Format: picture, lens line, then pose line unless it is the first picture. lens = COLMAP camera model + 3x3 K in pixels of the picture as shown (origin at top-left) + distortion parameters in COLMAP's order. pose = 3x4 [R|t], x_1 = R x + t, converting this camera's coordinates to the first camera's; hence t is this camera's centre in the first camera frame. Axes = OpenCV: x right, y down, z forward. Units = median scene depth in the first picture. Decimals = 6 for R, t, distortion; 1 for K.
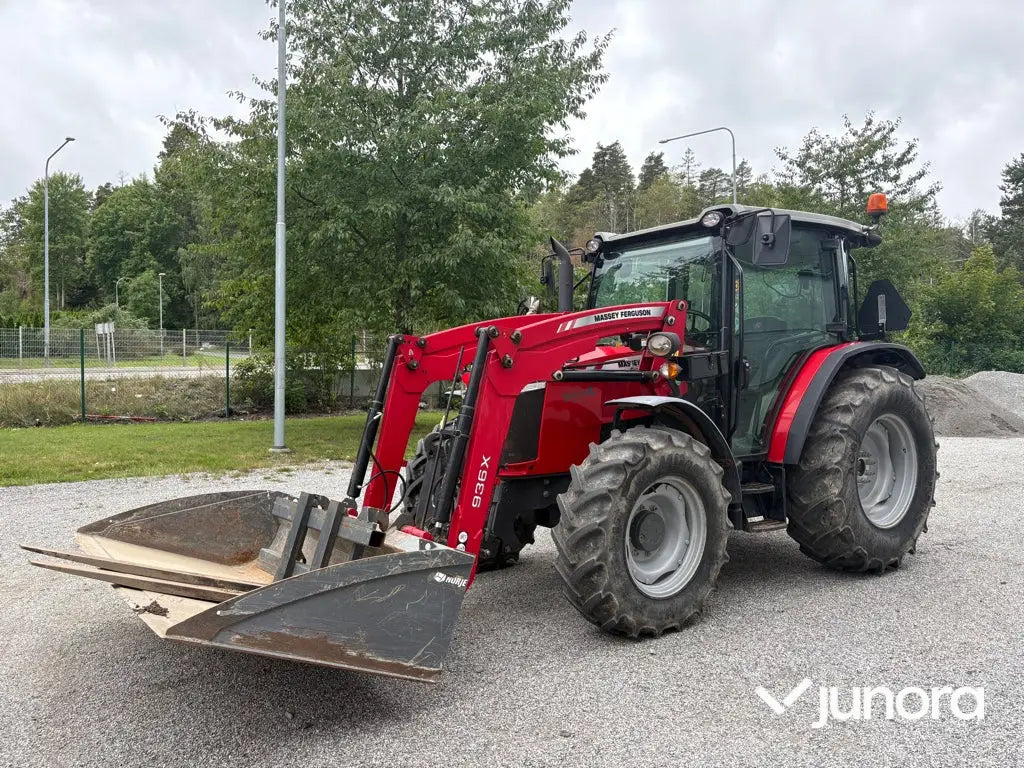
lens RADIAL K [[767.6, 0, 510.5], [0, 767.6, 391.5], [0, 0, 1]] dist [0.037536, -0.049845]
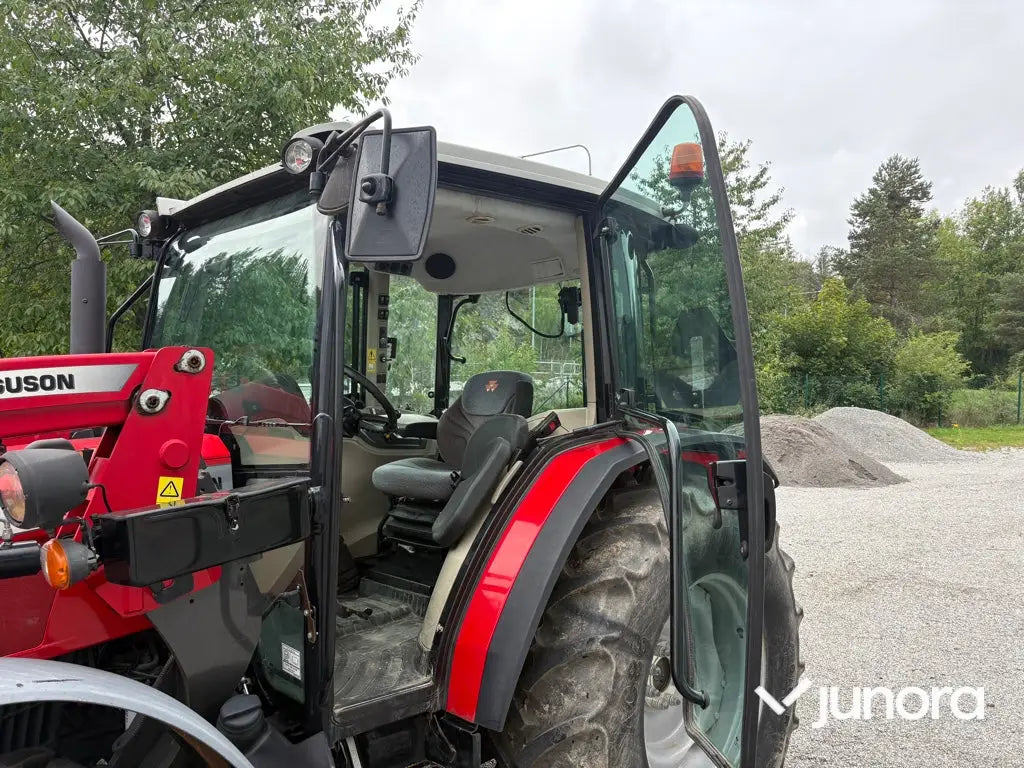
lens RADIAL K [[767.6, 0, 510.5], [0, 767.6, 391.5], [0, 0, 1]] dist [0.037536, -0.049845]
pose [[0.988022, 0.004877, 0.154239, 0.270462], [-0.000298, 0.999559, -0.029699, -0.071528], [-0.154316, 0.029297, 0.987587, 0.498602]]
